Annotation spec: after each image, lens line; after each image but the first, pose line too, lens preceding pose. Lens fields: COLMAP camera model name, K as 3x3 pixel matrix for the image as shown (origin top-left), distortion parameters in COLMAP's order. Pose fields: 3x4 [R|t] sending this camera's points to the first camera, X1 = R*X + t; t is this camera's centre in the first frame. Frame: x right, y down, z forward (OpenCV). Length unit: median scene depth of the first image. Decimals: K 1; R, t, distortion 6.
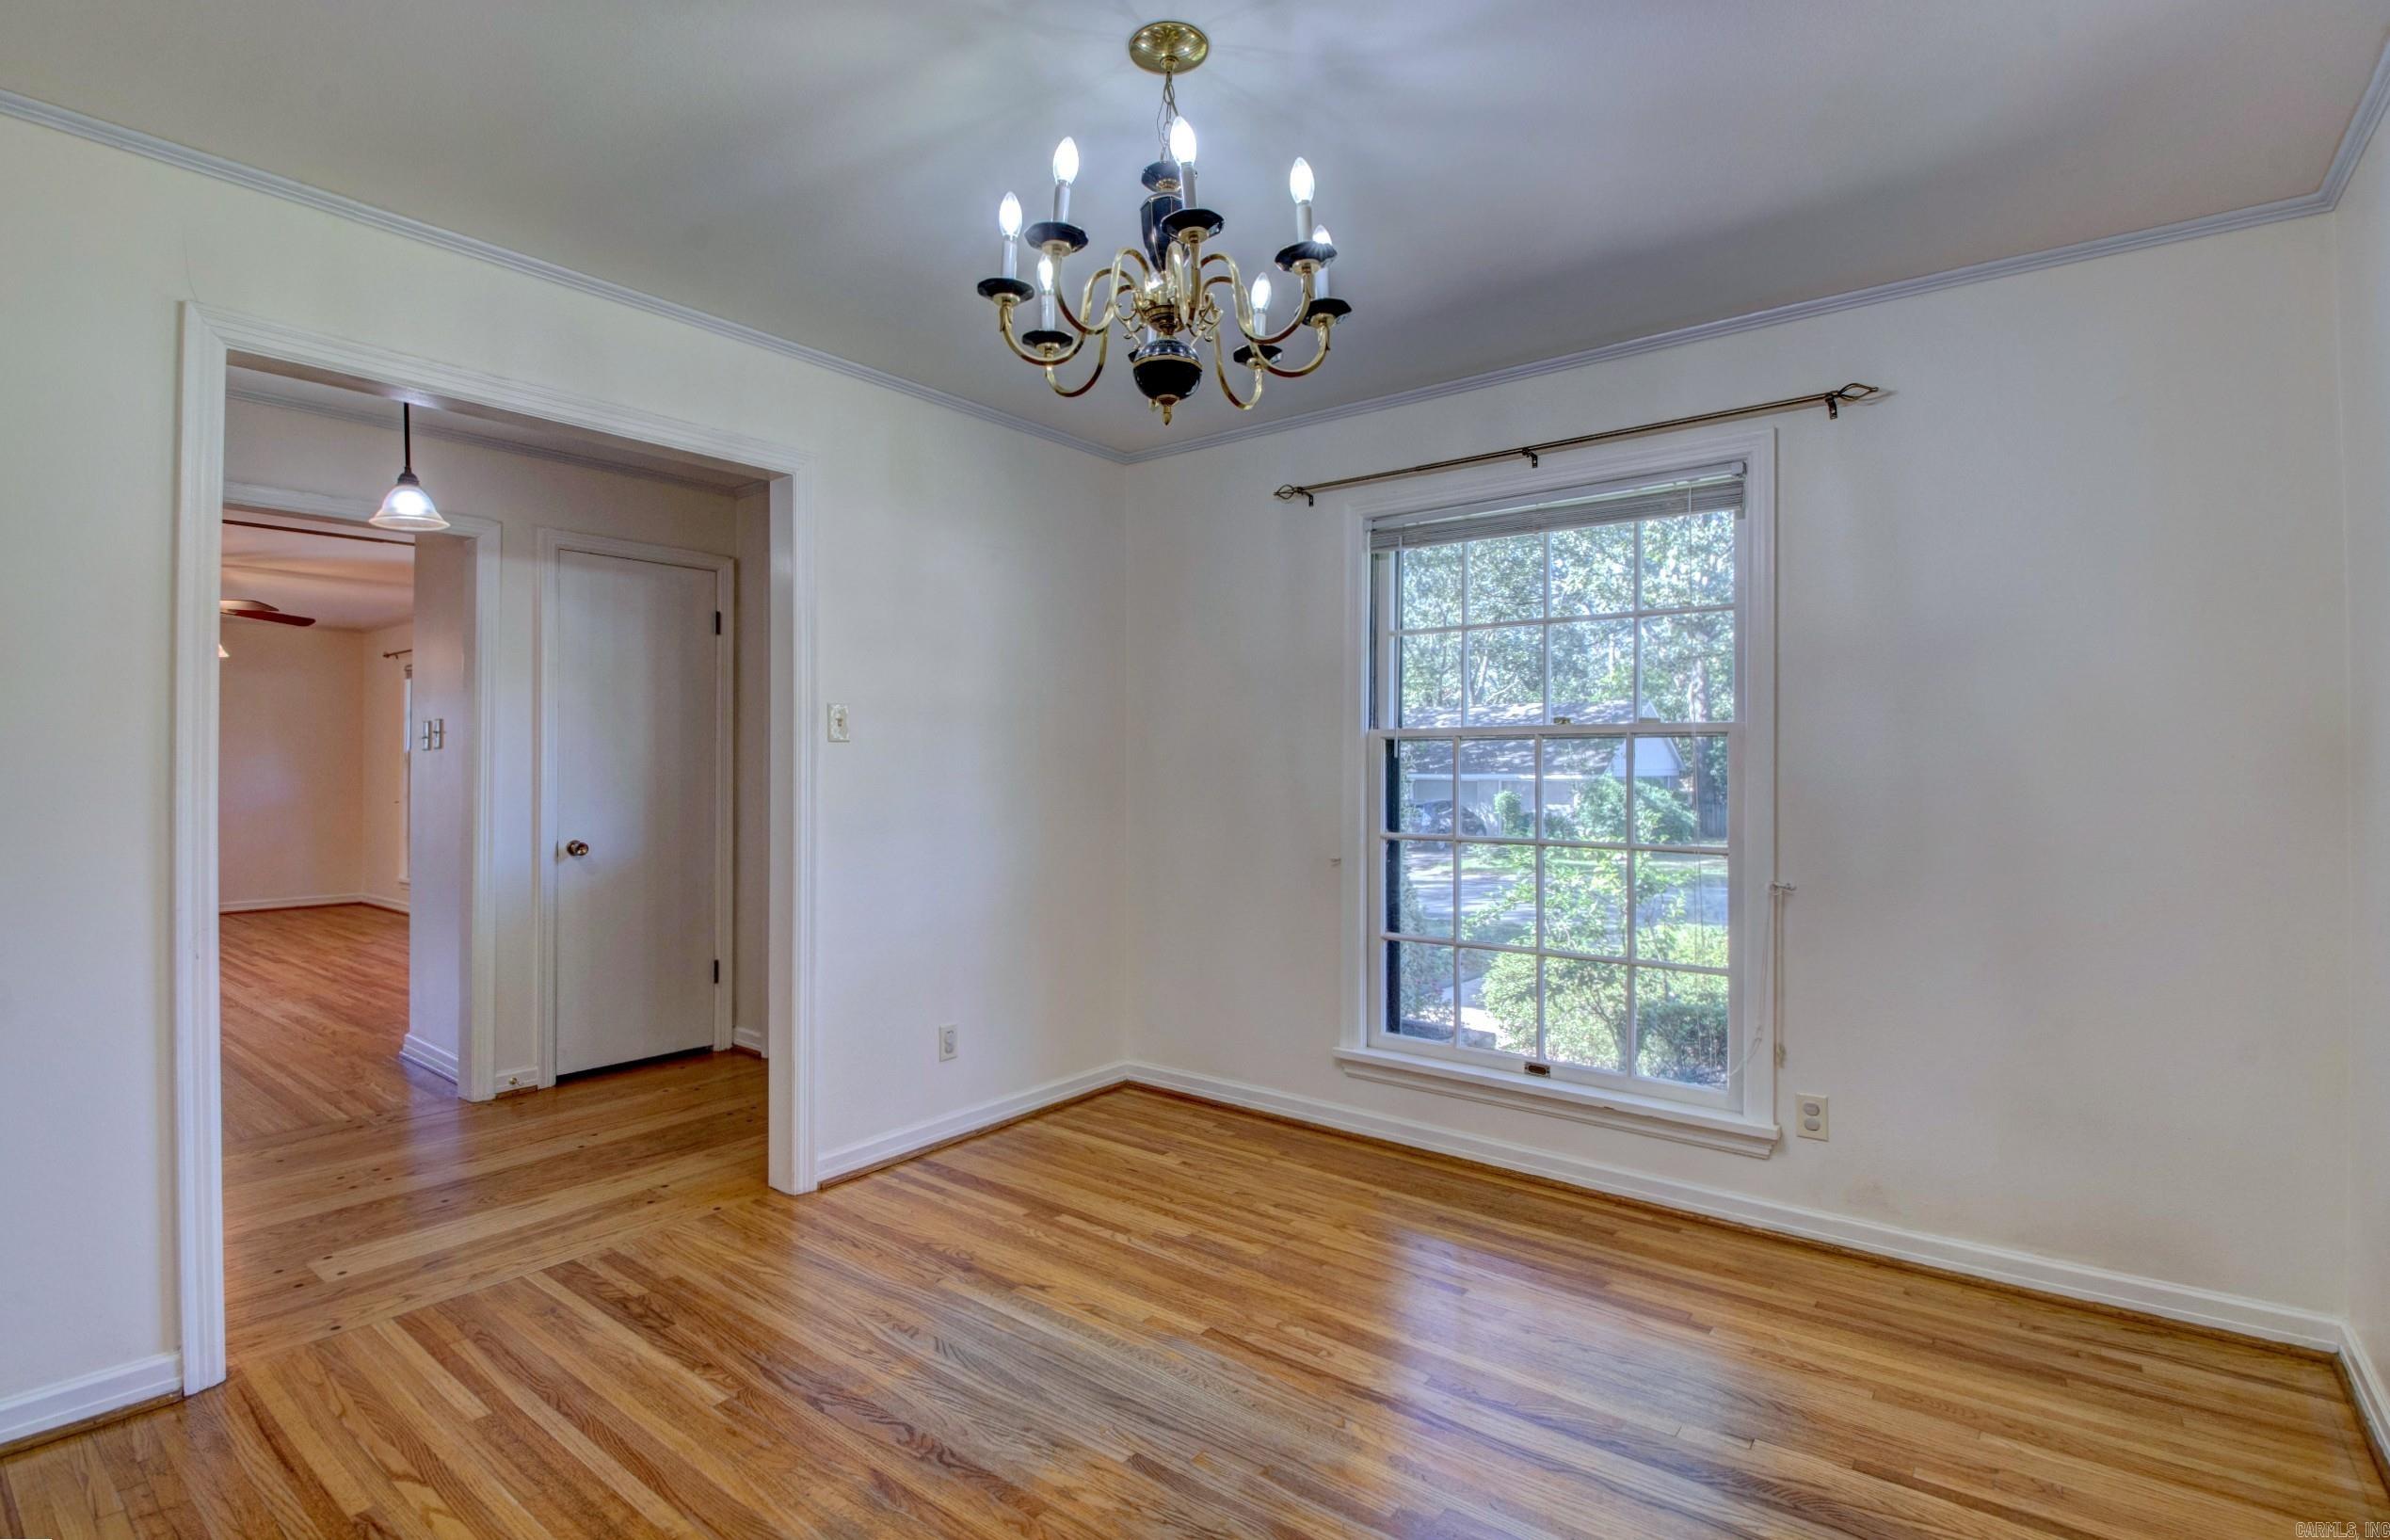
lens RADIAL K [[1119.3, 0, 1187.5], [0, 1119.3, 769.8], [0, 0, 1]] dist [0.009832, -0.018533]
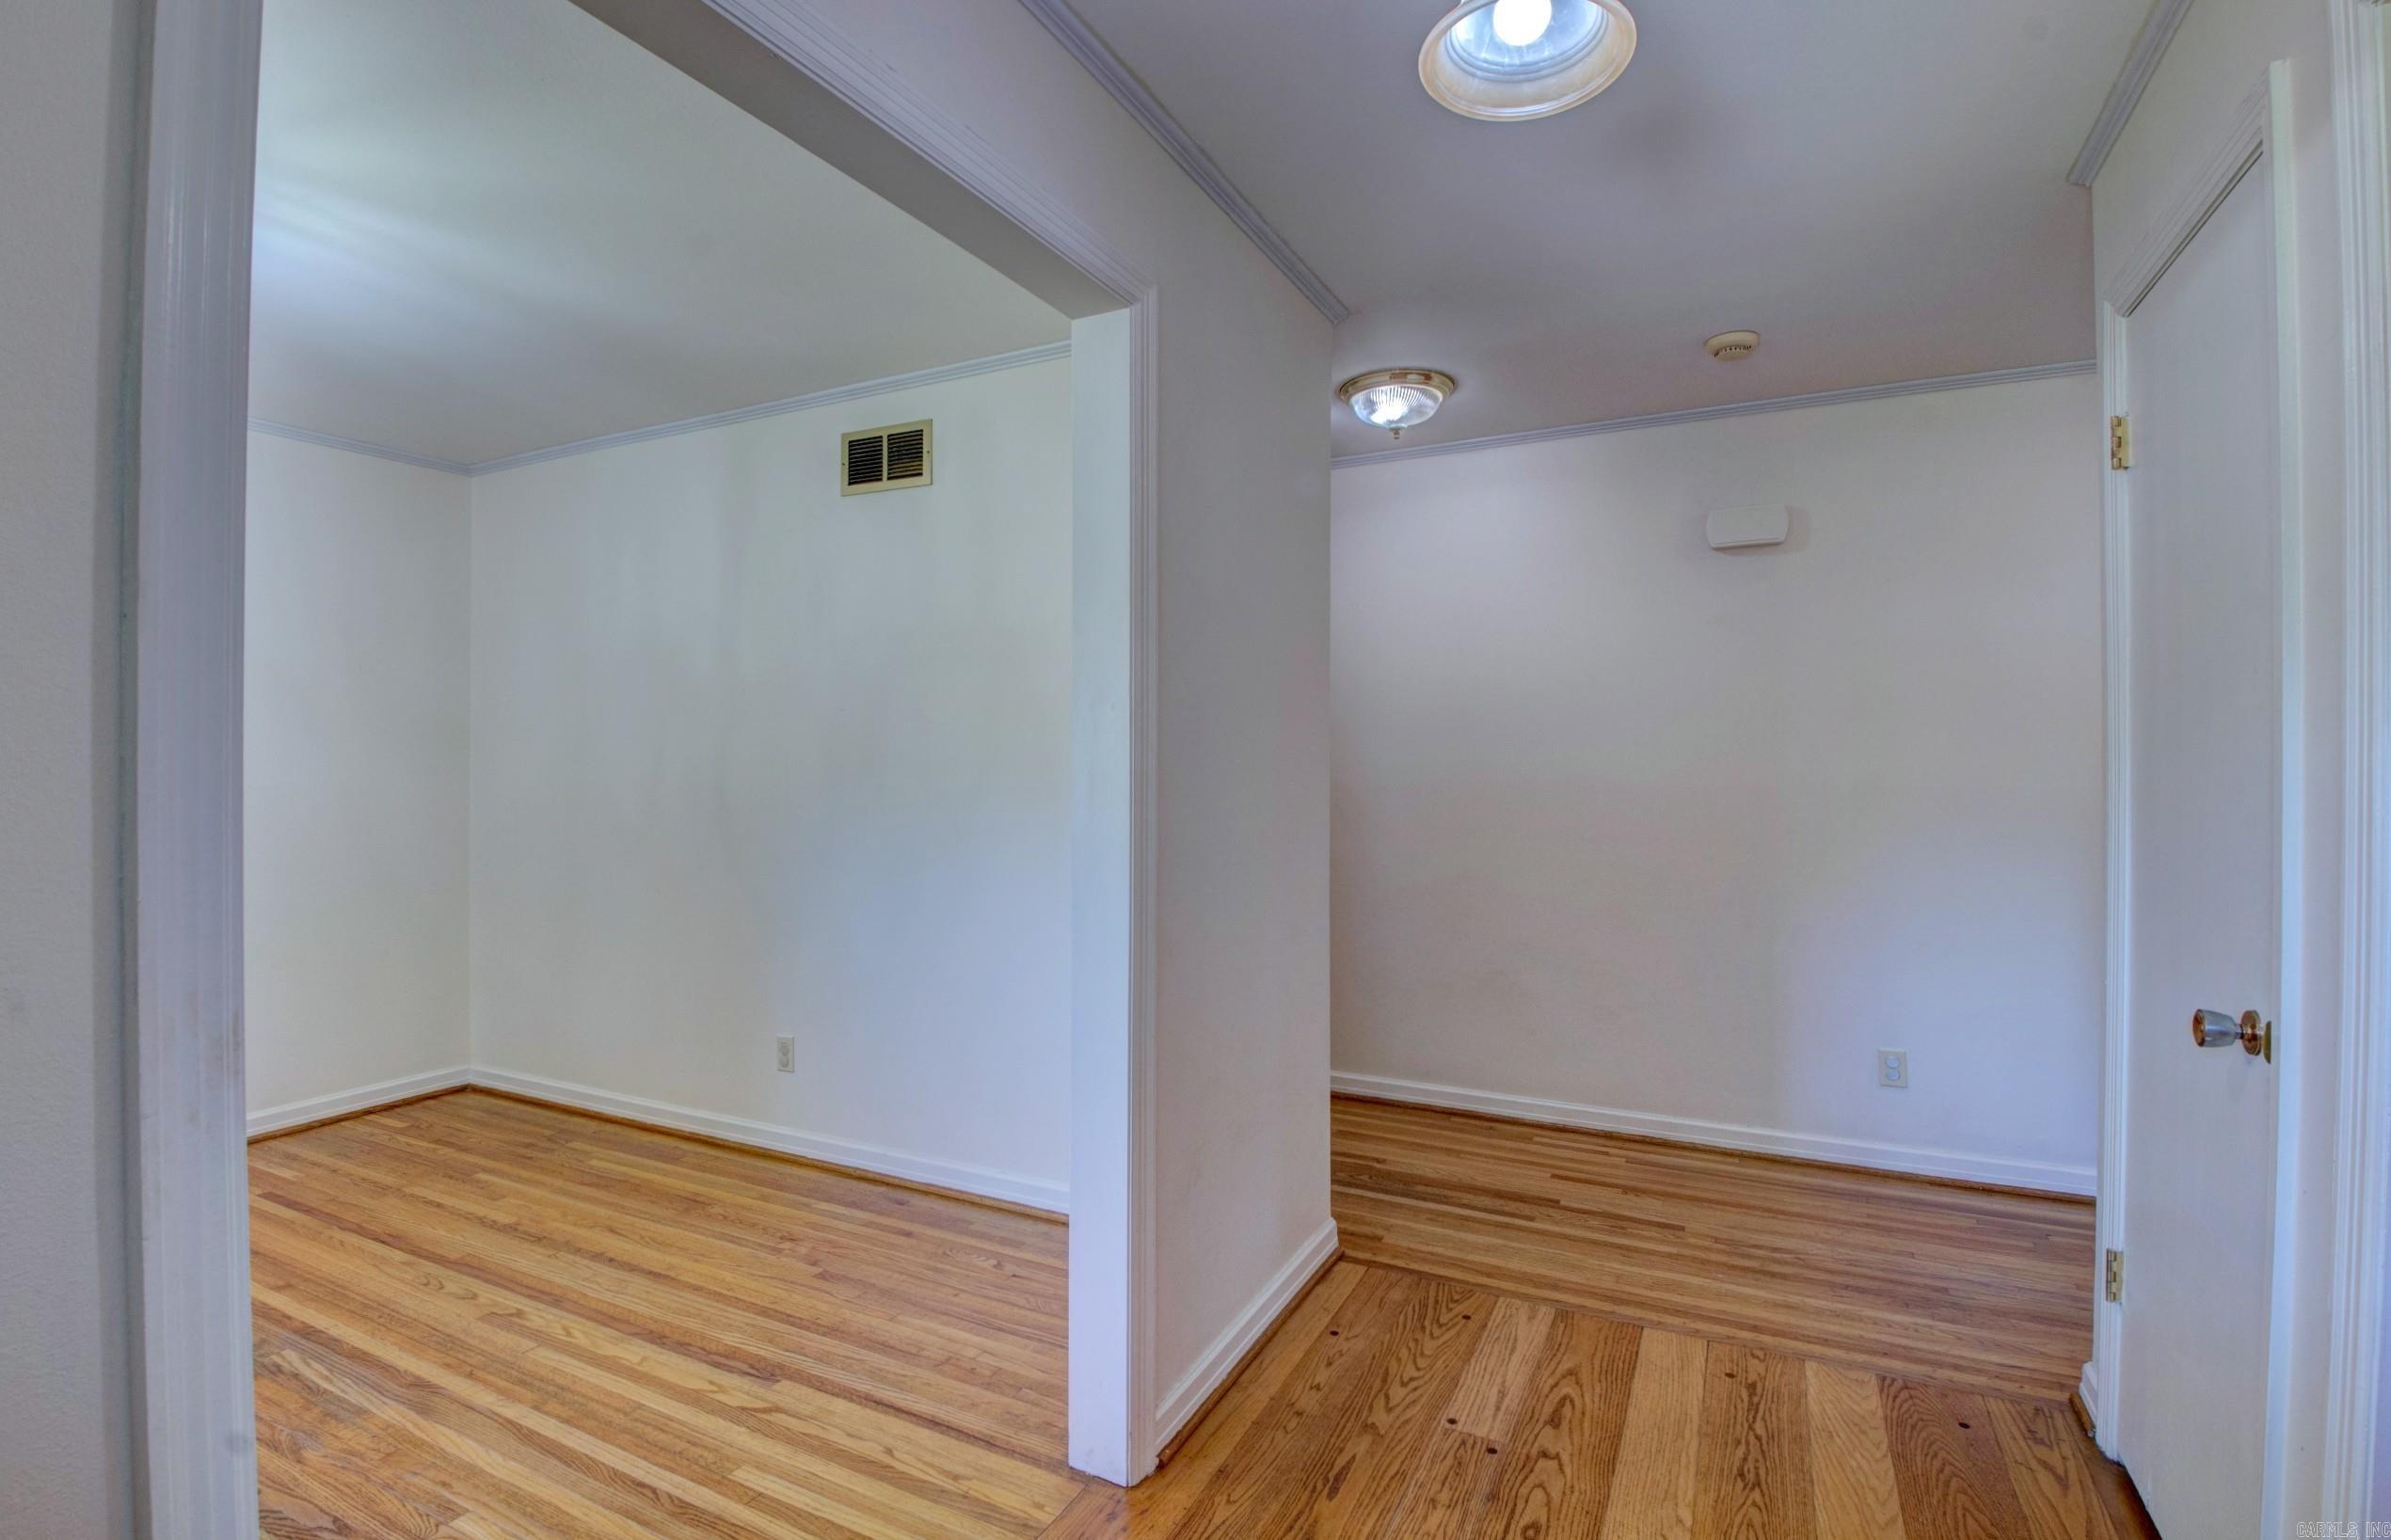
lens RADIAL K [[1119.7, 0, 1200.2], [0, 1119.7, 755.3], [0, 0, 1]] dist [0.009832, -0.018533]
pose [[-0.979902, -0.012563, -0.199085, -0.850152], [-0.014030, 0.999884, 0.005961, -0.044241], [0.198987, 0.008634, -0.979964, 2.076003]]
